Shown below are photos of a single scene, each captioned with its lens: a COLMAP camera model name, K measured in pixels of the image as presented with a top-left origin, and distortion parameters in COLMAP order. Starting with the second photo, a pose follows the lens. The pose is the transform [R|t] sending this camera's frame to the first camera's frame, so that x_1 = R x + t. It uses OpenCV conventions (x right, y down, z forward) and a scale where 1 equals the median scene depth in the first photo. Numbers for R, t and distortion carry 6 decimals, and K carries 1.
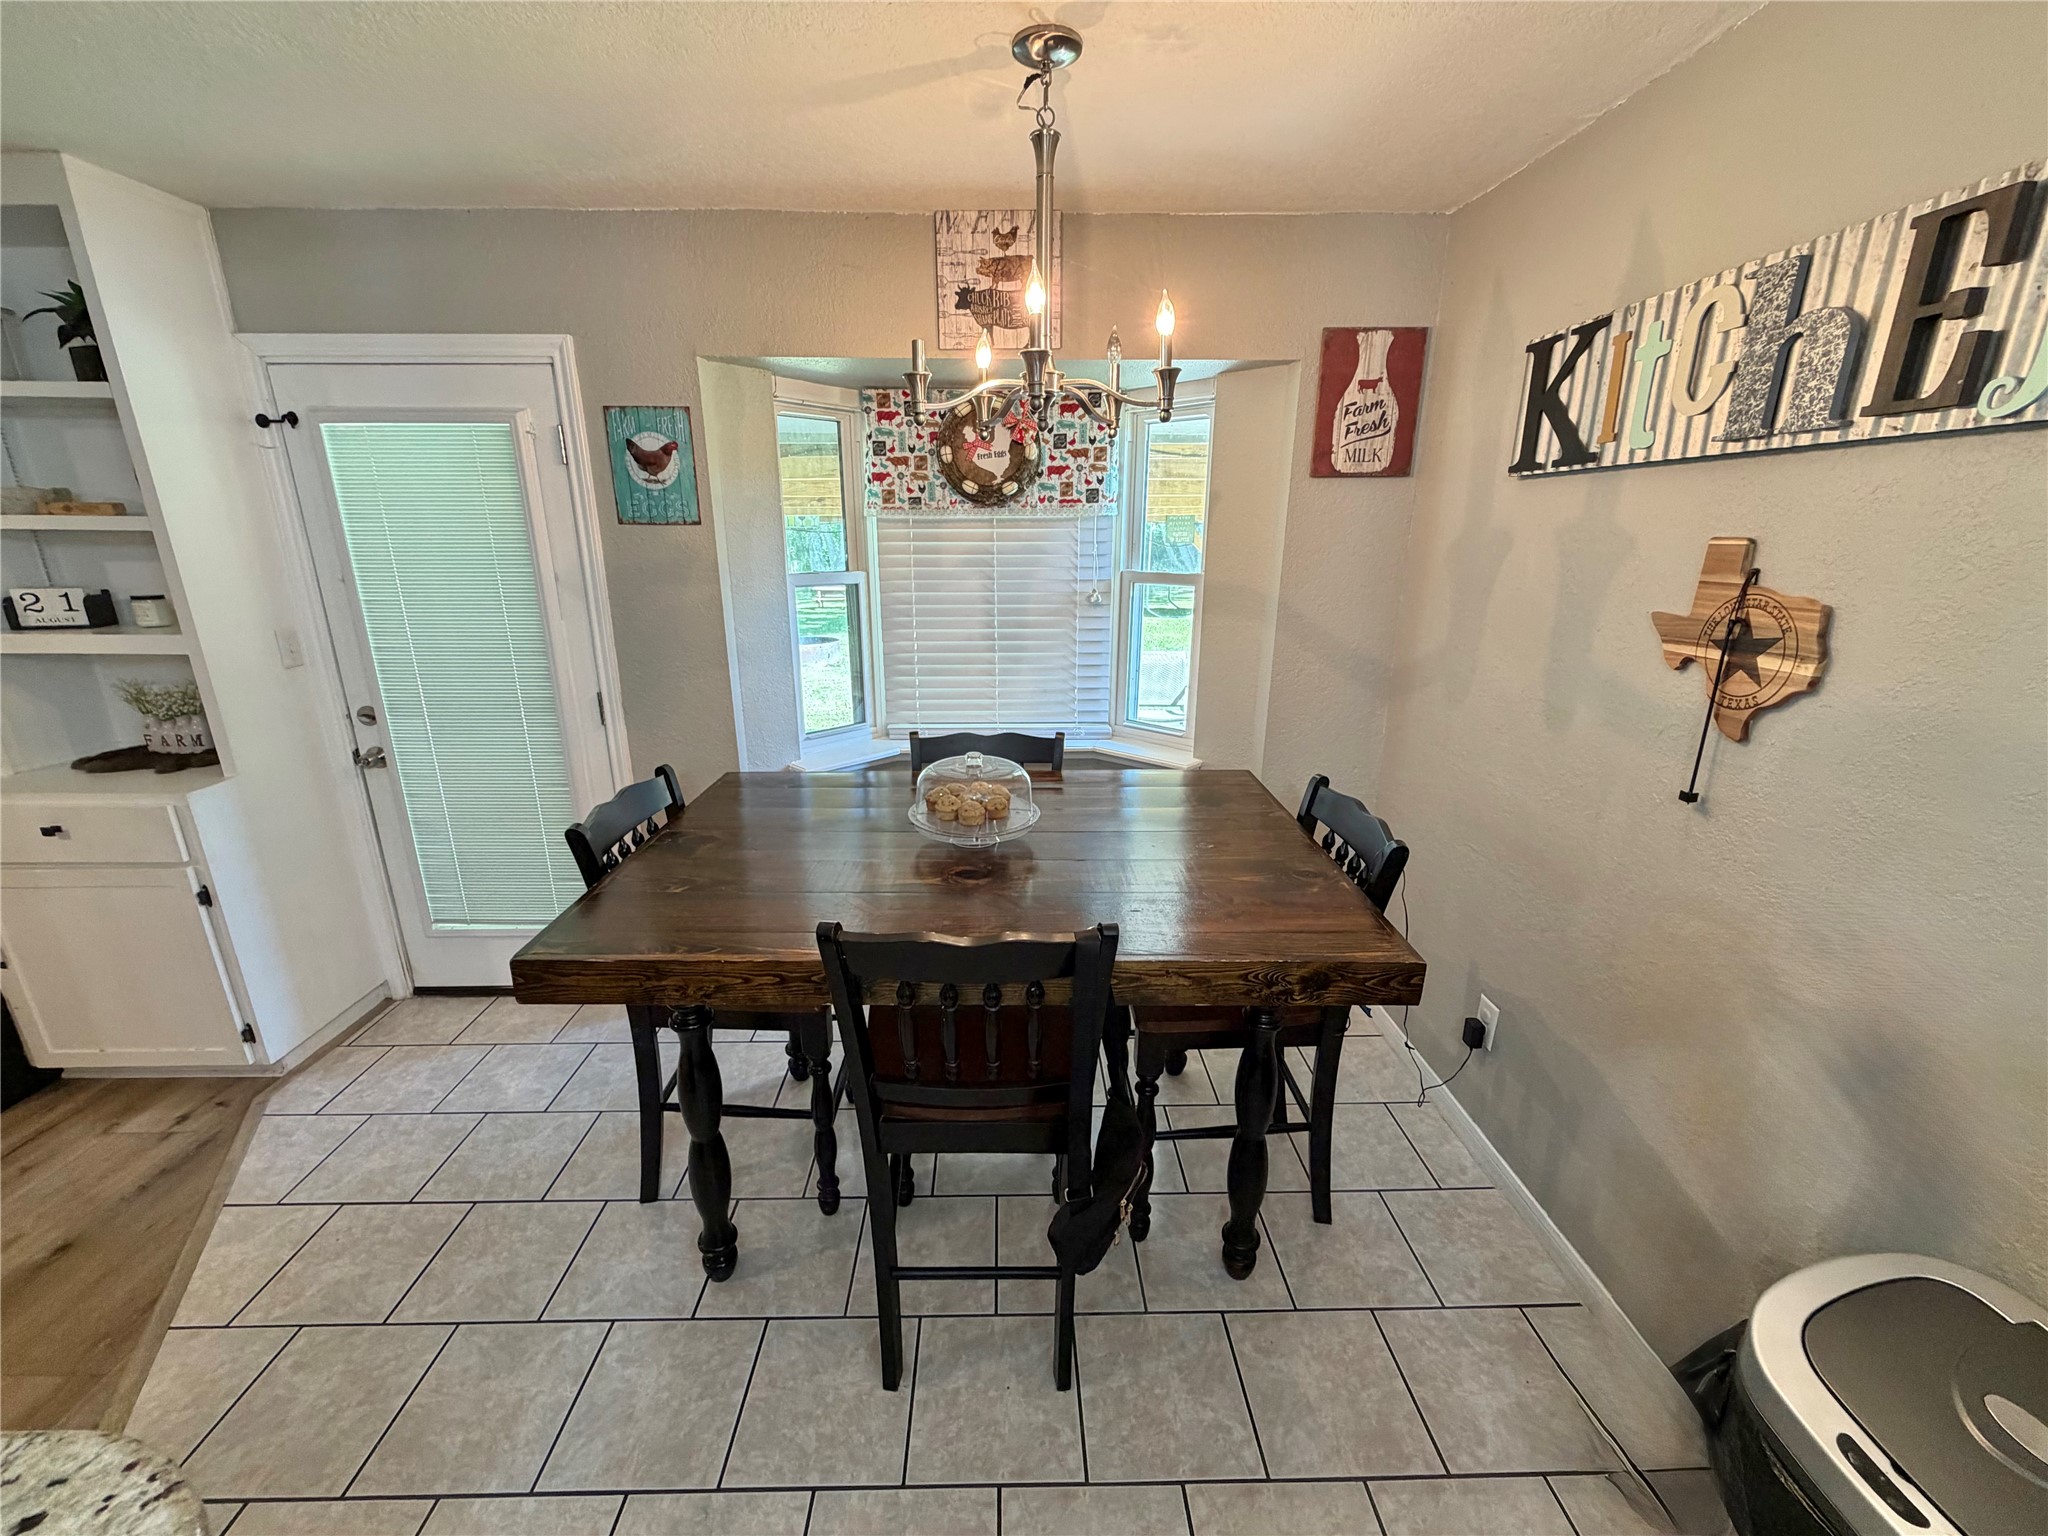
lens RADIAL K [[814.8, 0, 1023.0], [0, 814.8, 764.3], [0, 0, 1]] dist [-0.001325, 0.000493]
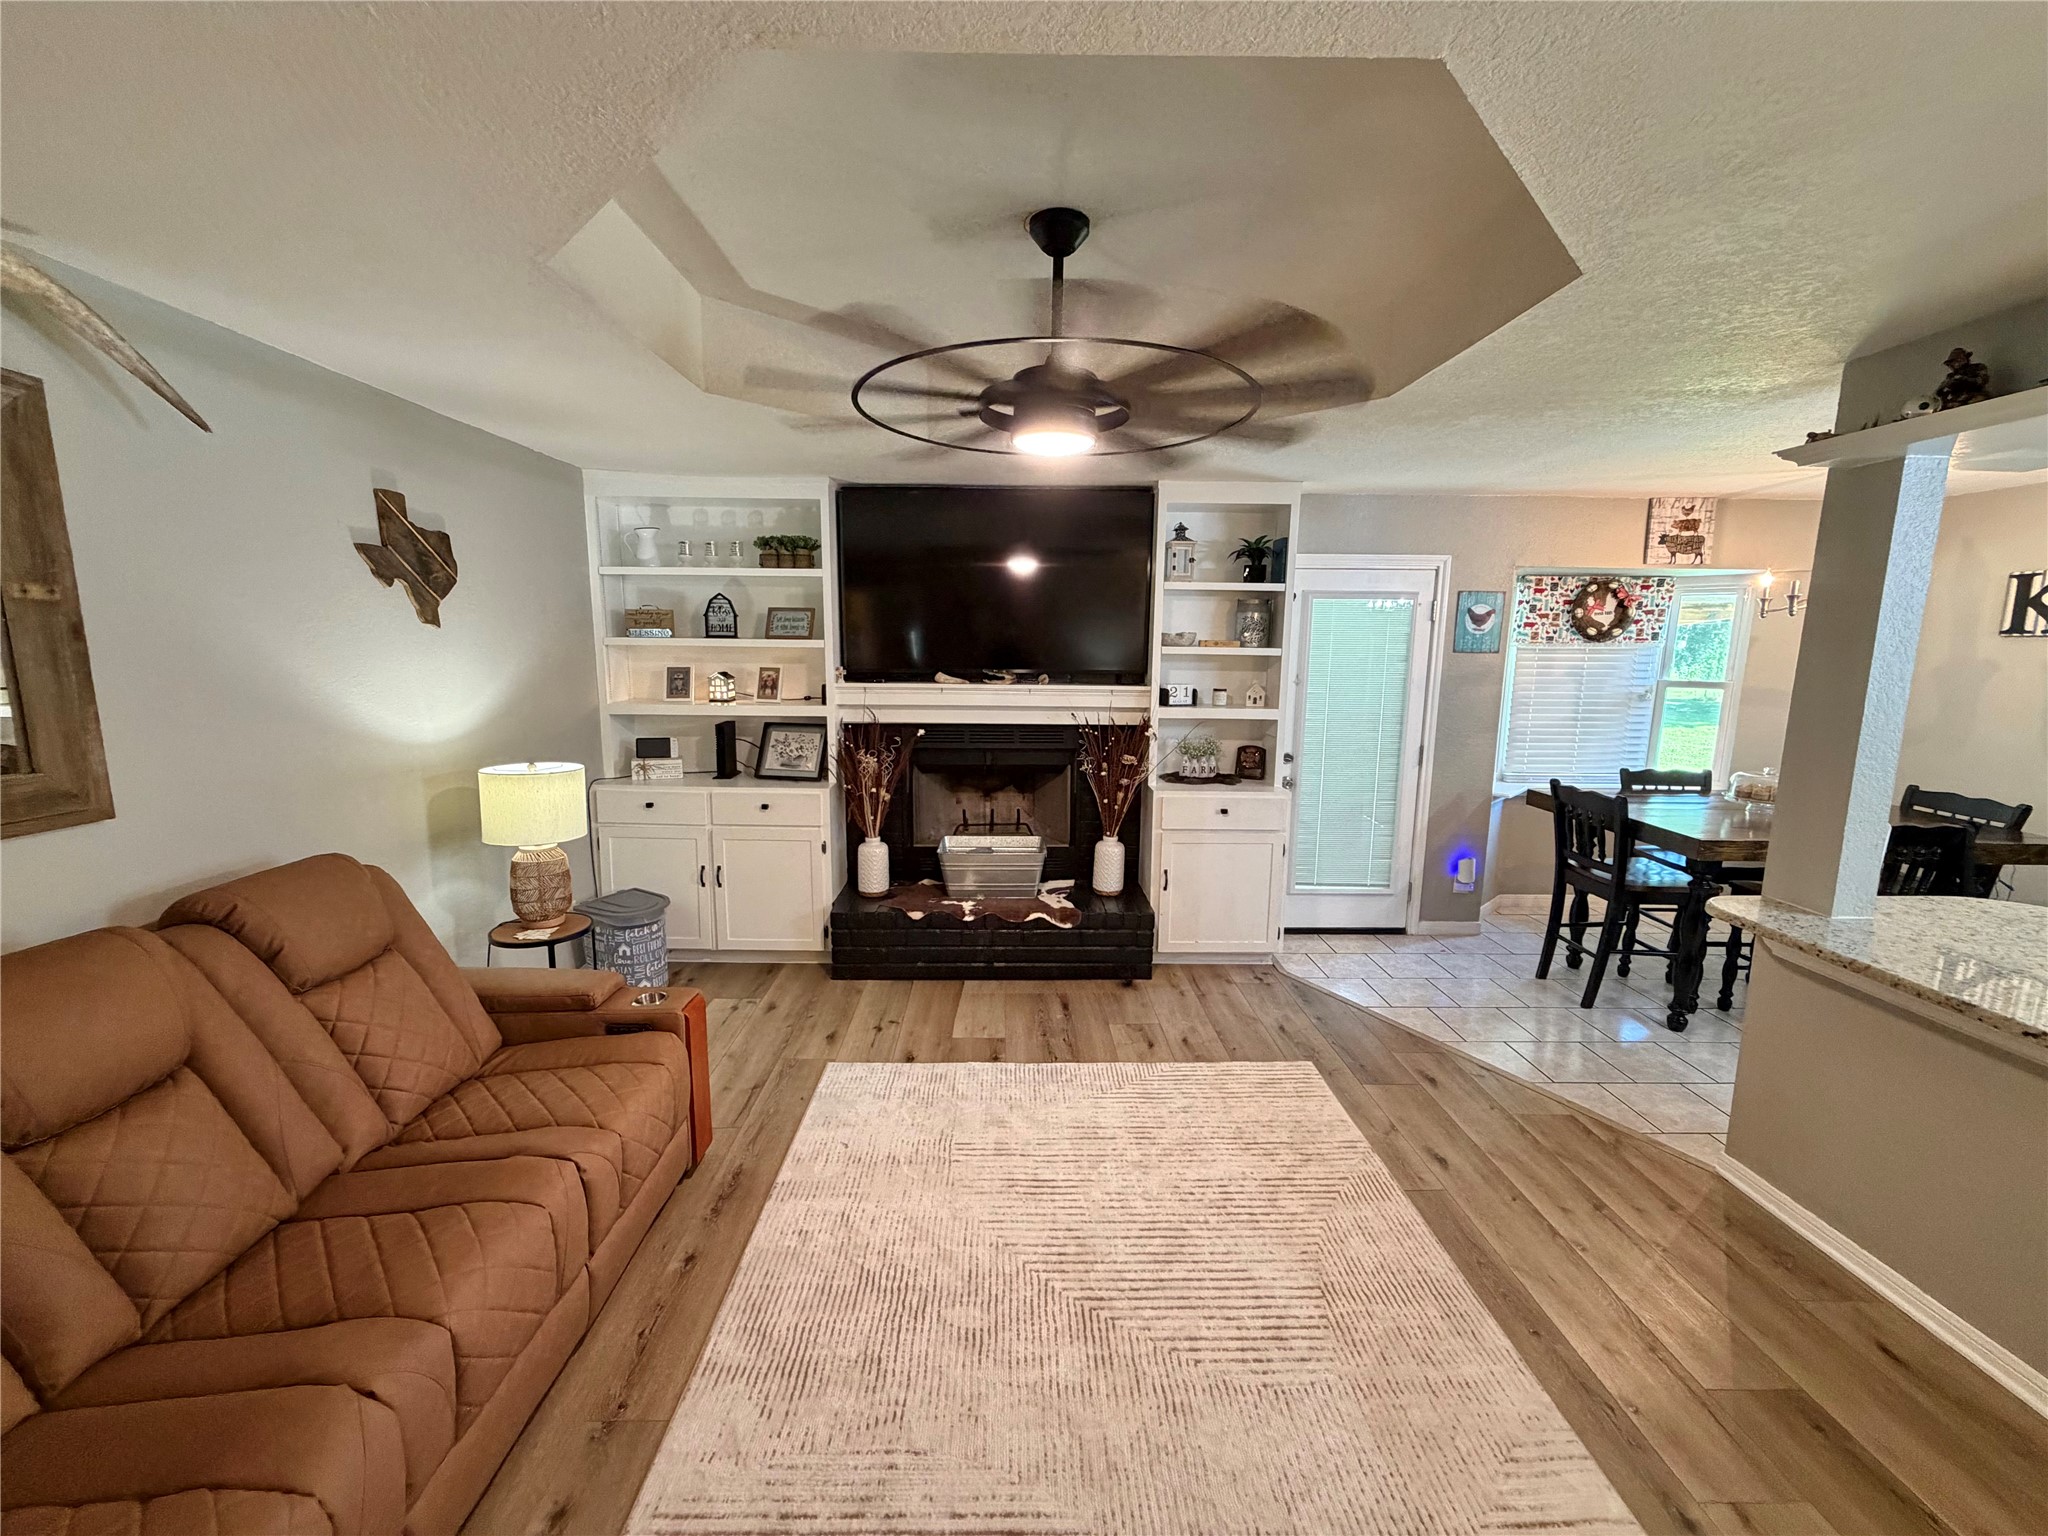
lens RADIAL K [[814.8, 0, 1022.7], [0, 814.8, 763.2], [0, 0, 1]] dist [-0.001325, 0.000493]
pose [[0.999943, 0.008999, -0.005764, -2.110784], [-0.009662, 0.991775, -0.127631, 0.276299], [0.004567, 0.127680, 0.991805, -1.122203]]
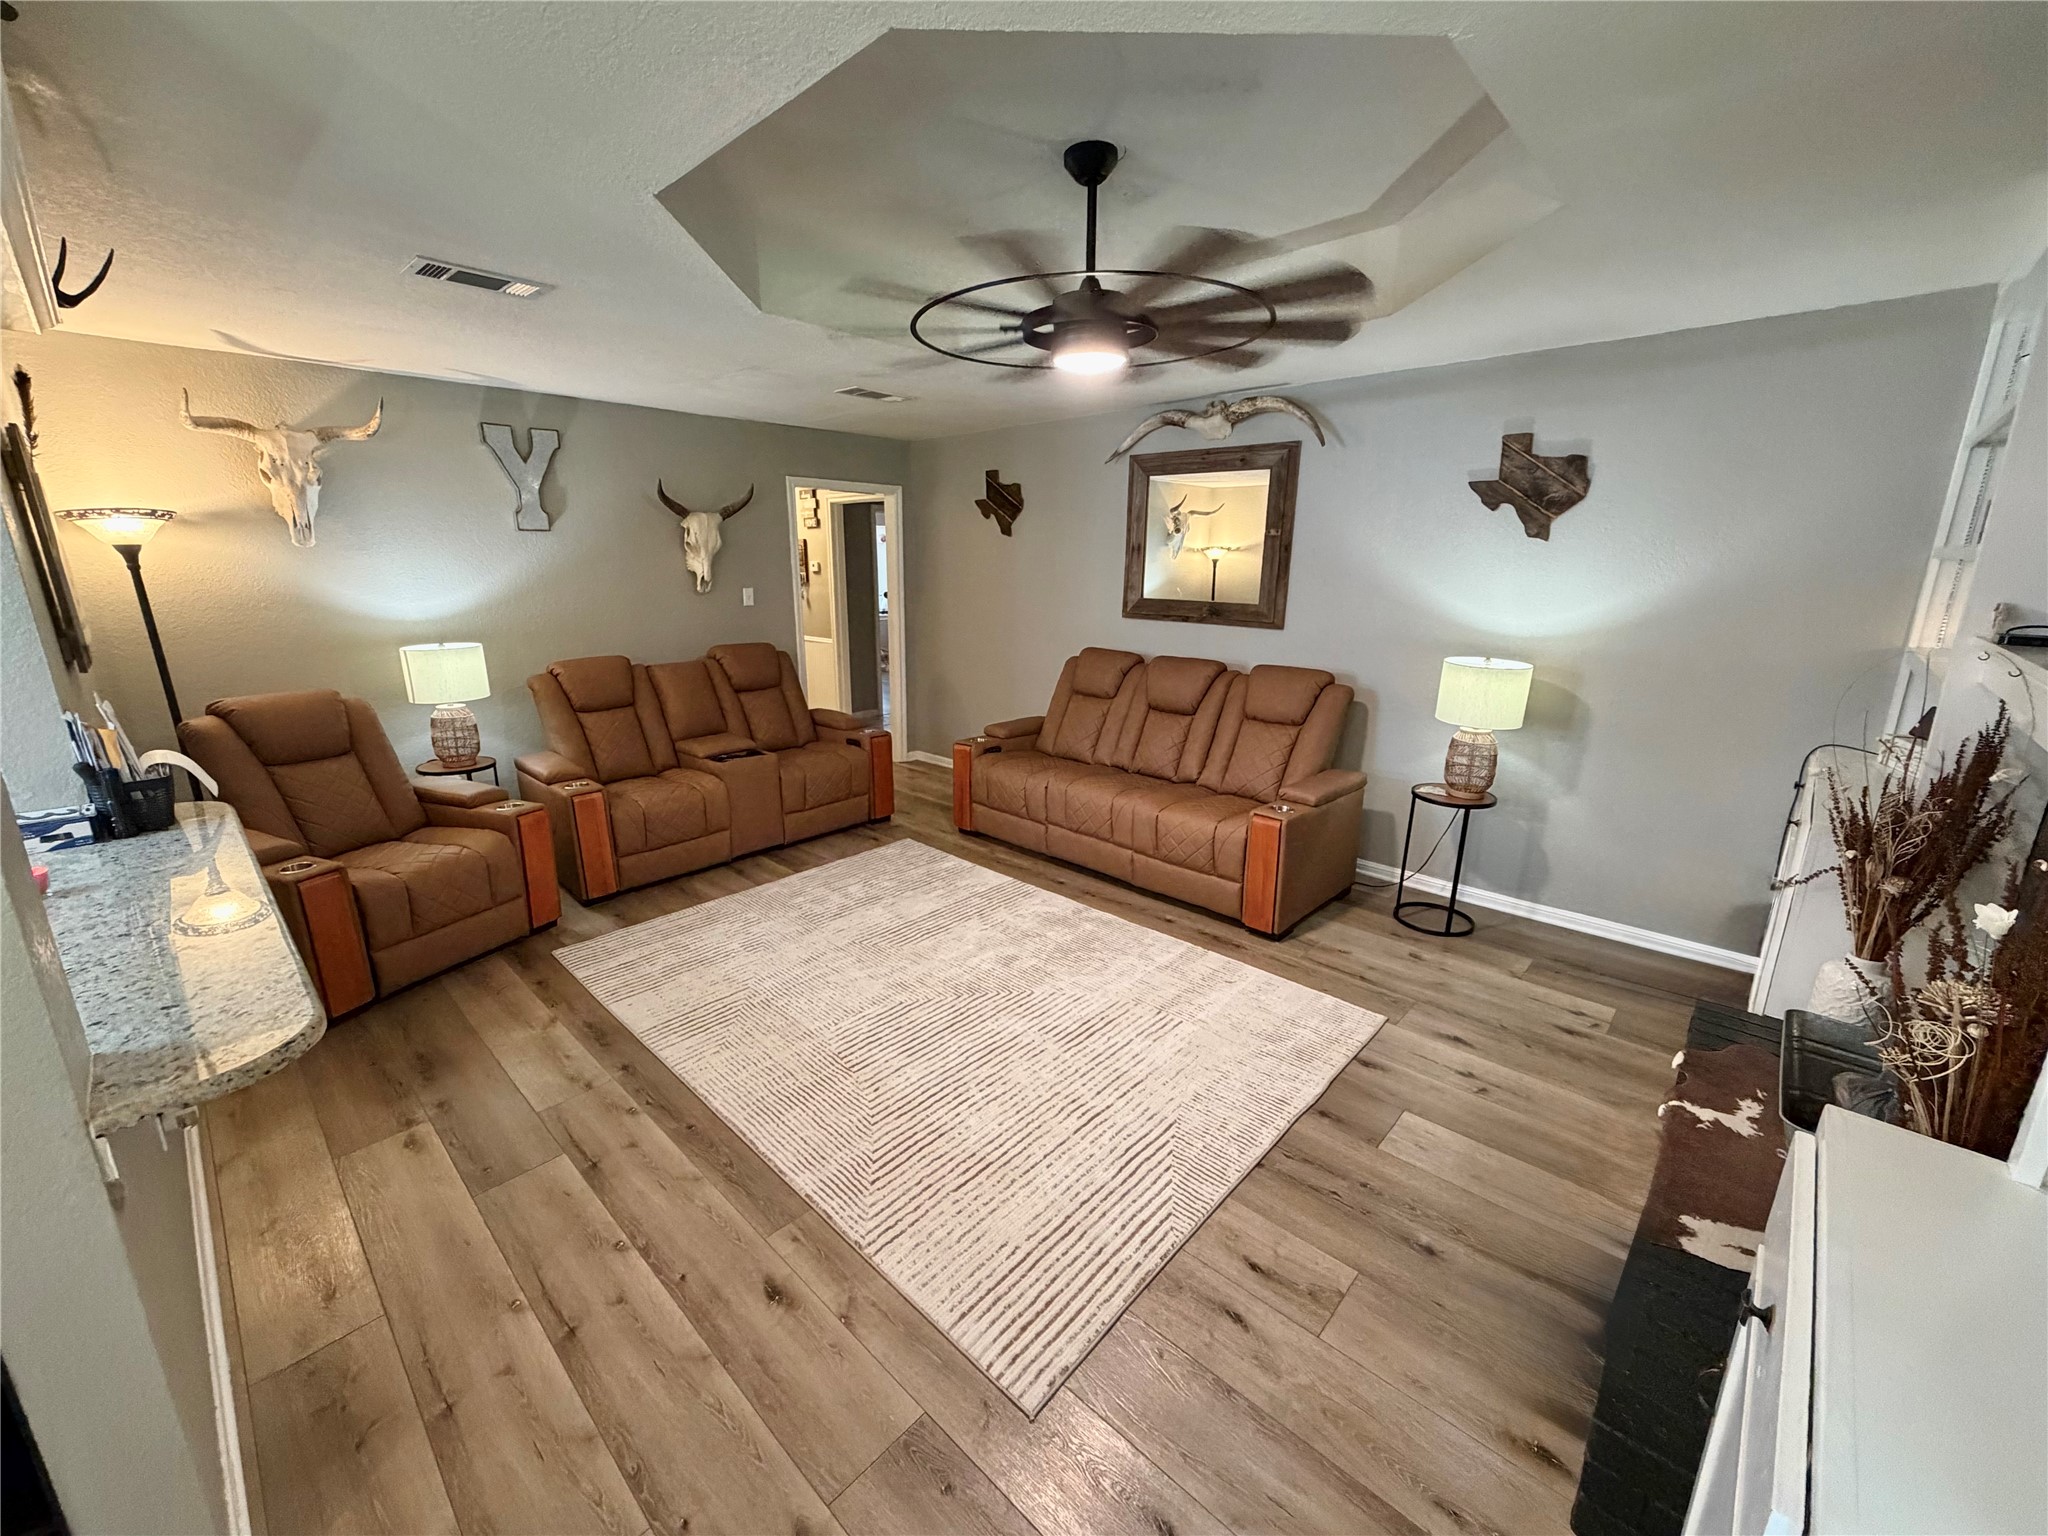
lens RADIAL K [[814.8, 0, 1020.4], [0, 814.8, 773.5], [0, 0, 1]] dist [-0.001325, 0.000493]
pose [[-0.705467, 0.182104, -0.684949, -0.899365], [-0.196461, 0.878311, 0.435858, -0.342484], [0.680970, 0.442049, -0.583843, 1.121884]]
